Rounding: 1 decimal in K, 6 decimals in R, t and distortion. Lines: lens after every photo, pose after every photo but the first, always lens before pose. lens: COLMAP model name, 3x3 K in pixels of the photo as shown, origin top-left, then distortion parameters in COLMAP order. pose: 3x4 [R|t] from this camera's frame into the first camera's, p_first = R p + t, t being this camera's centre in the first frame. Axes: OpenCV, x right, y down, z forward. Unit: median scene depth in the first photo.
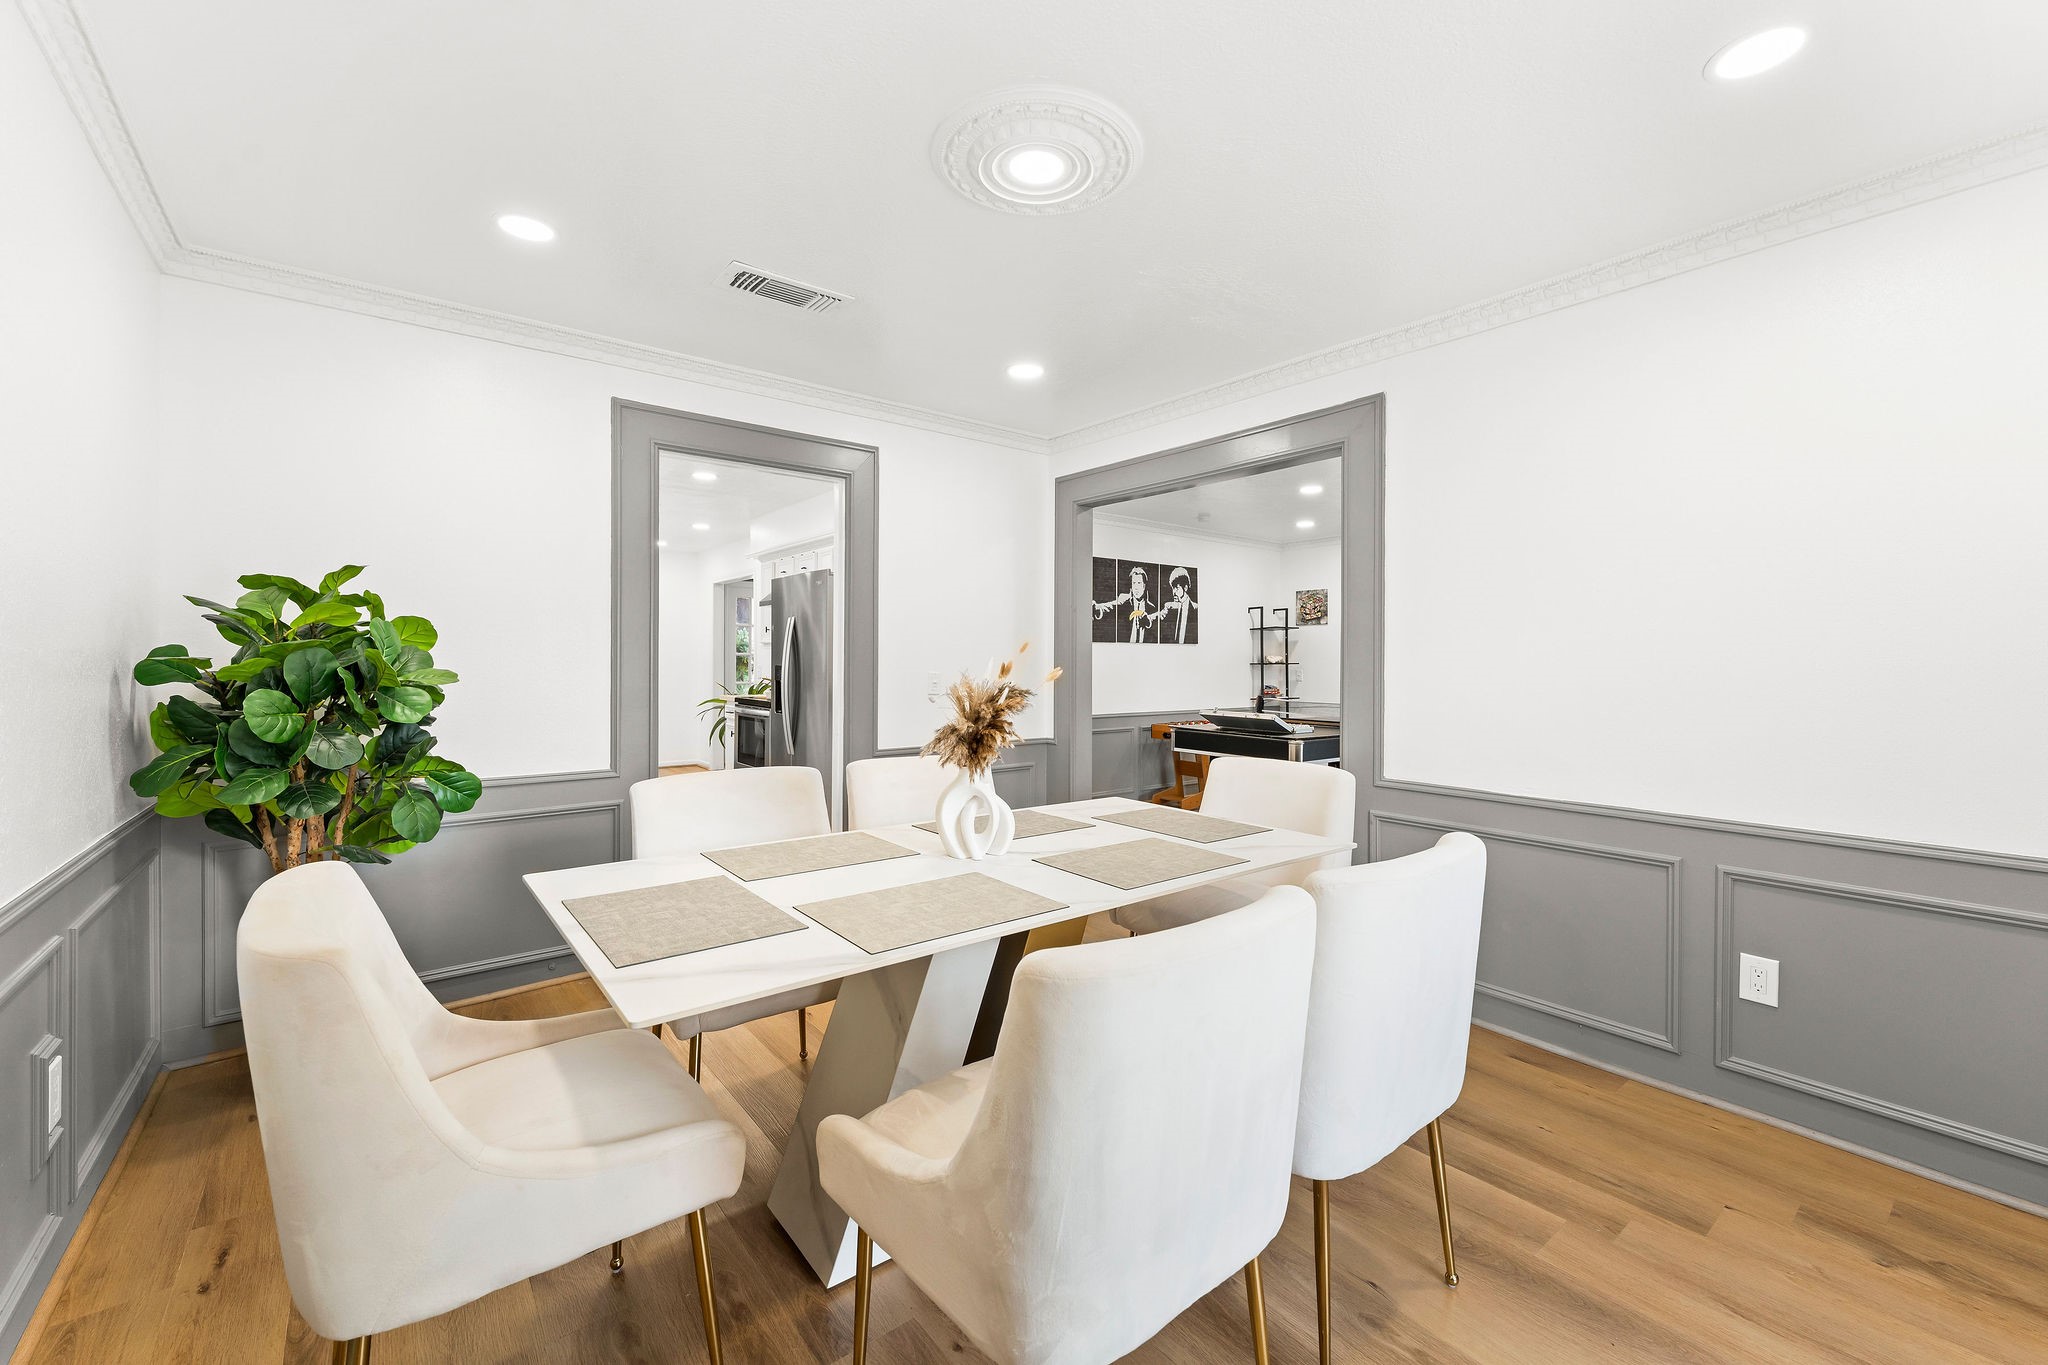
lens RADIAL K [[821.7, 0, 1021.5], [0, 821.7, 668.1], [0, 0, 1]] dist [-0.000242, -0.000166]
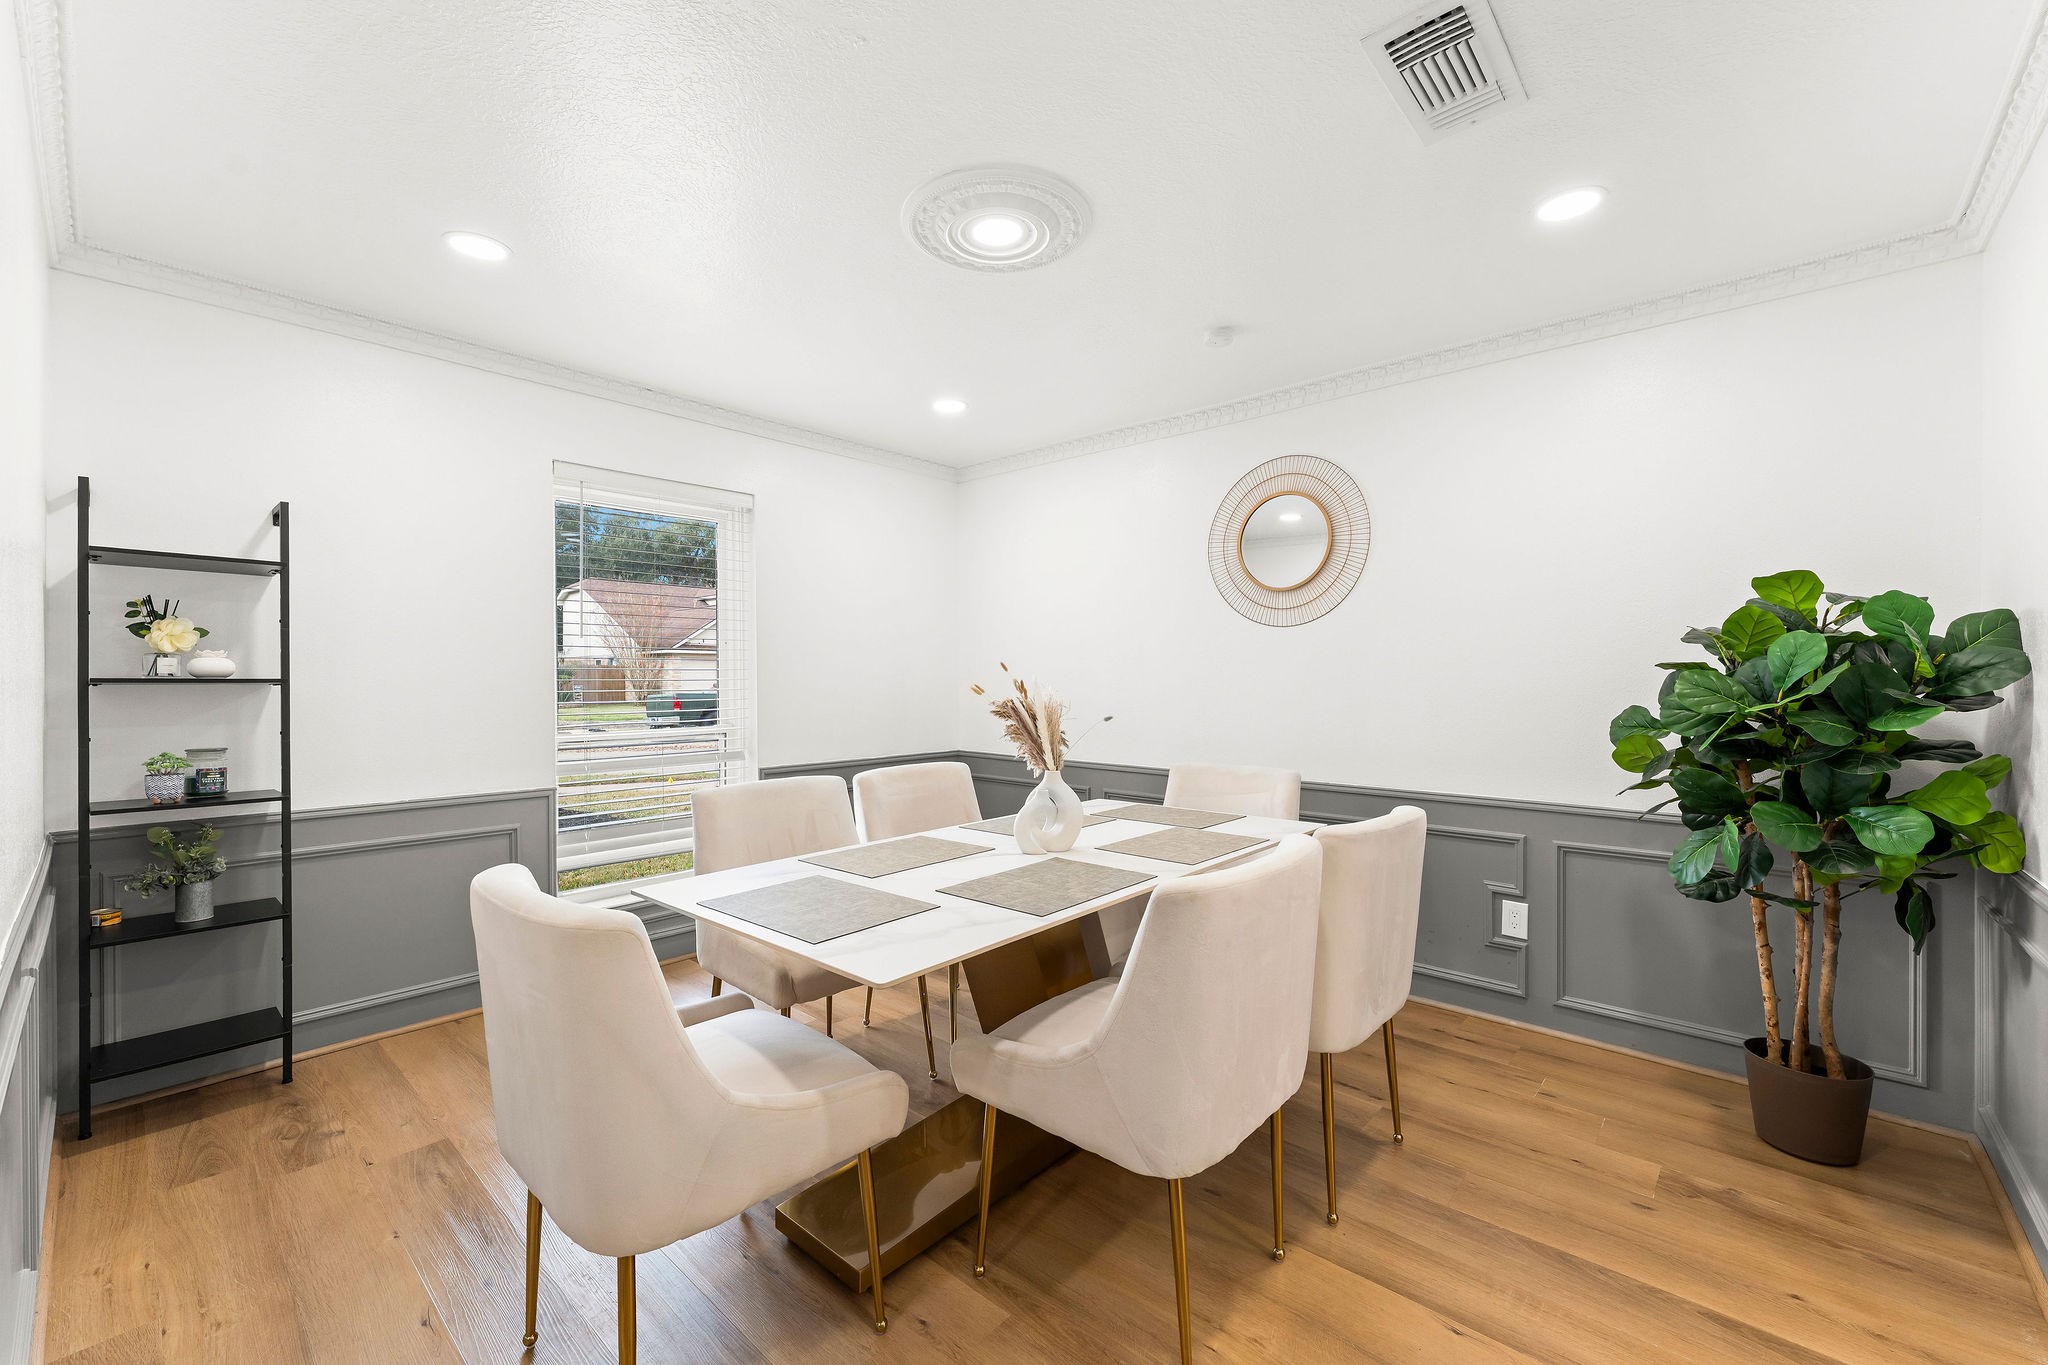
lens RADIAL K [[827.7, 0, 1014.6], [0, 827.7, 679.6], [0, 0, 1]] dist [-0.001947, -0.000224]
pose [[0.989597, -0.008036, 0.143644, -0.134426], [0.008803, 0.999950, -0.004705, 0.001310], [-0.143599, 0.005920, 0.989618, -0.112625]]
